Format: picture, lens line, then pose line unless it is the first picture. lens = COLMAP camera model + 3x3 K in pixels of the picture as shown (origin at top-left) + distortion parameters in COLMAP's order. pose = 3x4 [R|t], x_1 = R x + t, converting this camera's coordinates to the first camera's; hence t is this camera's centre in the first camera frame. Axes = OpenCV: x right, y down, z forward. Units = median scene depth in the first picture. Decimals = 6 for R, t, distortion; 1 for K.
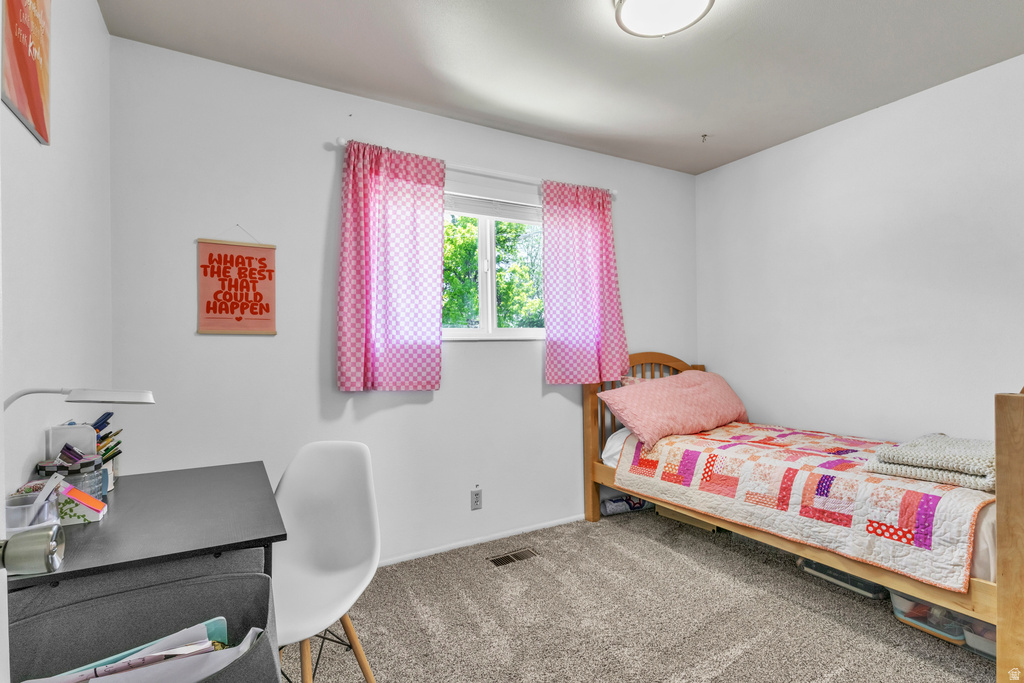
lens RADIAL K [[502.3, 0, 512.2], [0, 502.3, 343.5], [0, 0, 1]] dist [0.008524, -0.000726]
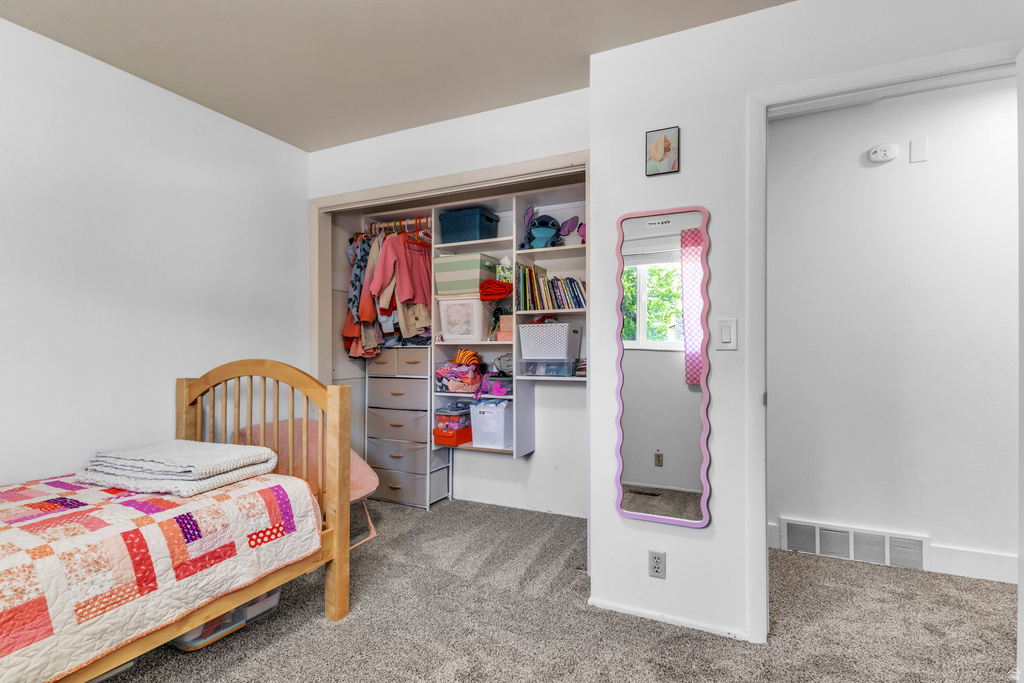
lens RADIAL K [[502.3, 0, 514.0], [0, 502.3, 345.4], [0, 0, 1]] dist [0.008524, -0.000726]
pose [[-0.552016, 0.017482, 0.833650, -0.335945], [0.004733, 0.999830, -0.017833, 0.014070], [-0.833820, -0.005899, -0.552005, 1.052568]]
